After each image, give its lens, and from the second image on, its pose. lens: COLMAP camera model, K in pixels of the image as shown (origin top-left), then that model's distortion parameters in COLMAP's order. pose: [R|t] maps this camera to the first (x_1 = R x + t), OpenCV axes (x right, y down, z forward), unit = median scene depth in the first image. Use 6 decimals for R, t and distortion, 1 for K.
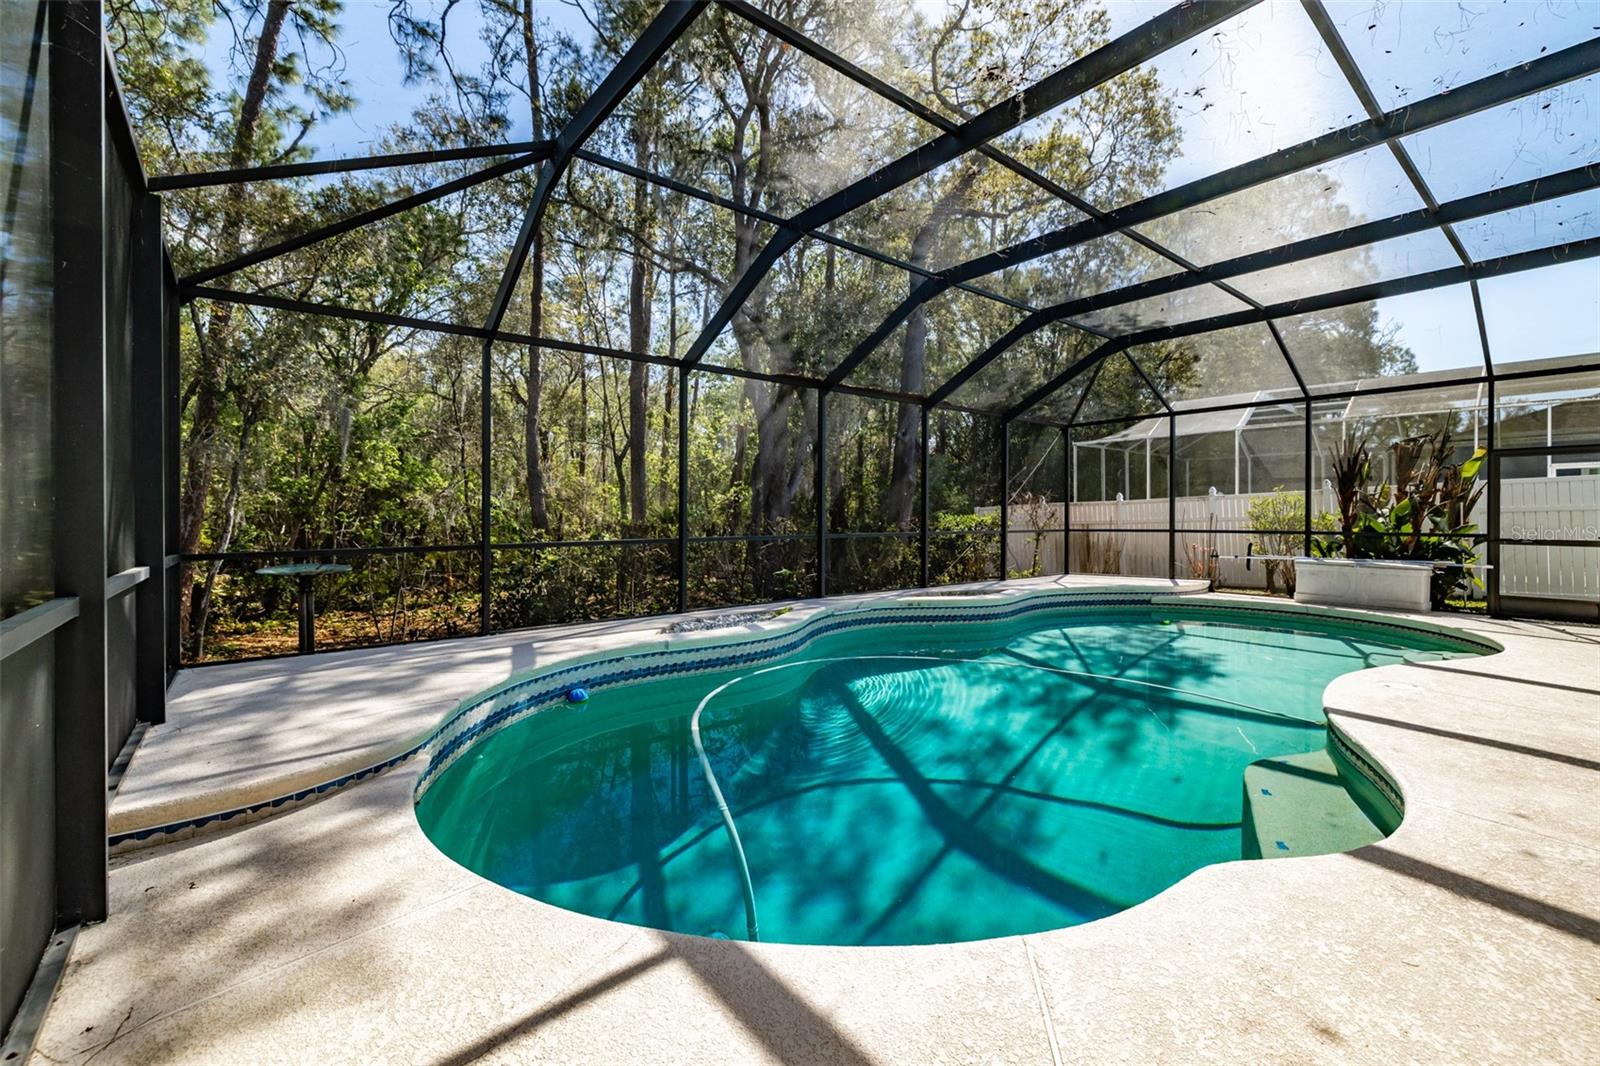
lens RADIAL K [[678.6, 0, 798.0], [0, 678.6, 521.7], [0, 0, 1]] dist [-0.001354, -0.004163]
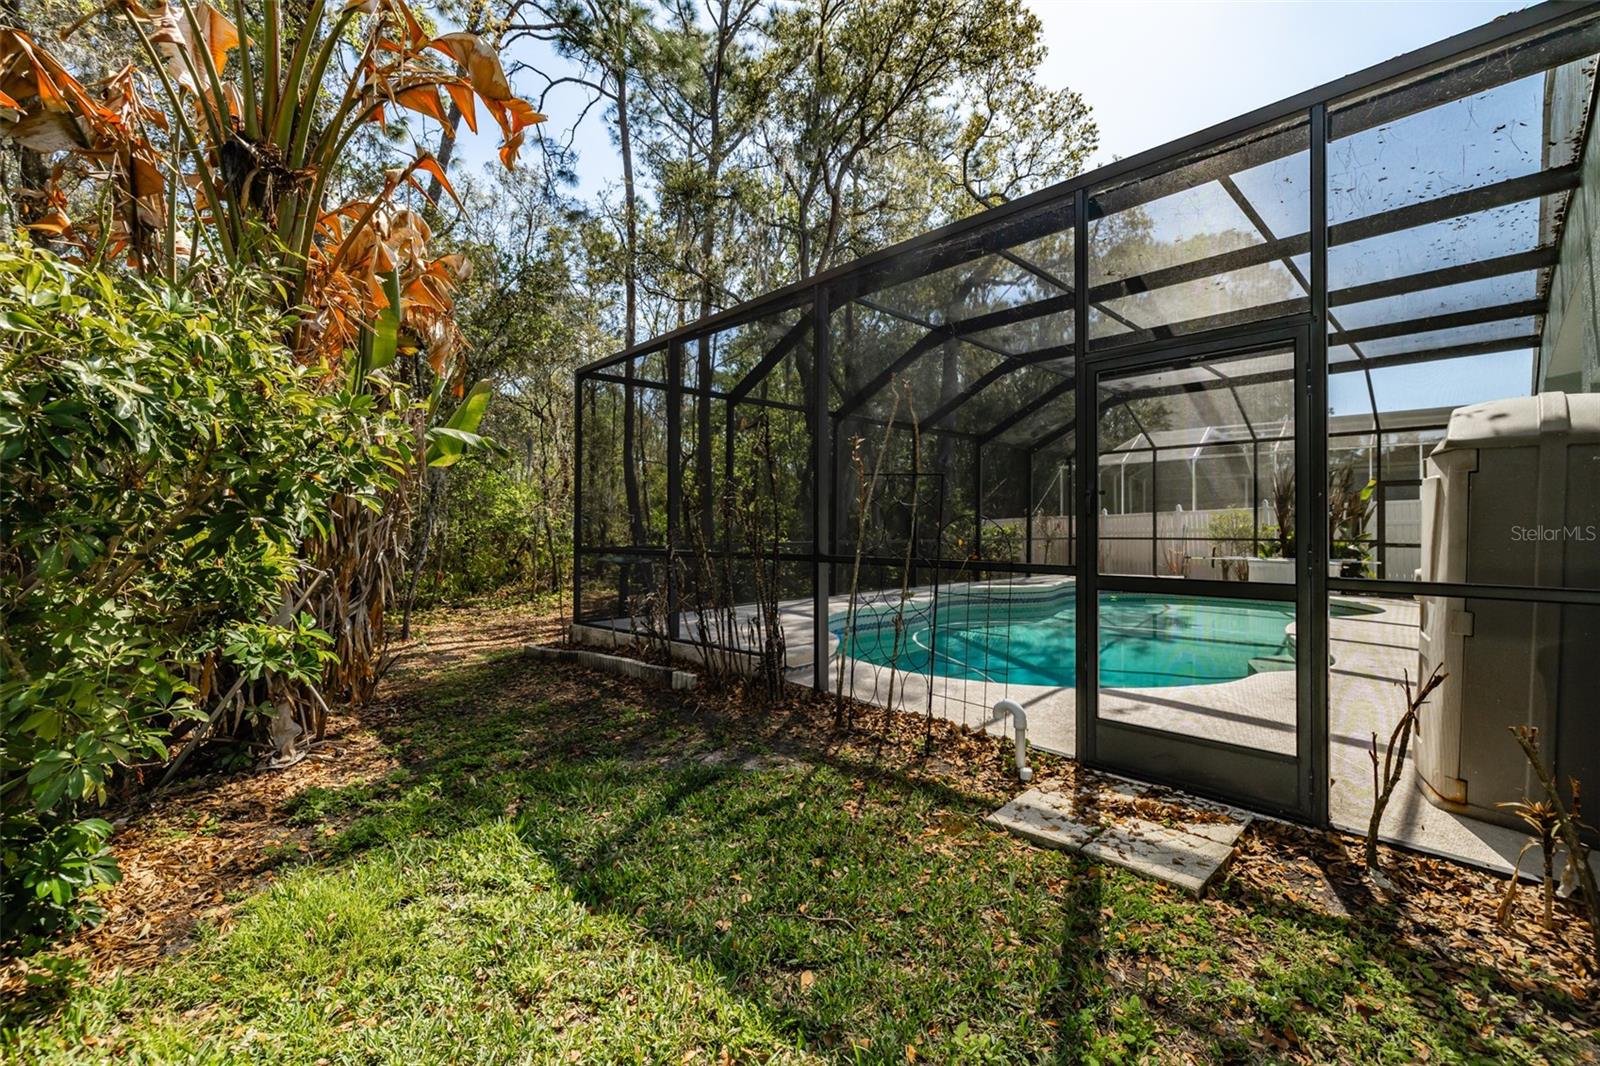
lens RADIAL K [[678.6, 0, 803.8], [0, 678.6, 528.3], [0, 0, 1]] dist [-0.001354, -0.004163]
pose [[0.995879, 0.002612, 0.090657, -0.280869], [-0.001686, 0.999946, -0.010294, 0.009733], [-0.090679, 0.010099, 0.995829, -0.280047]]
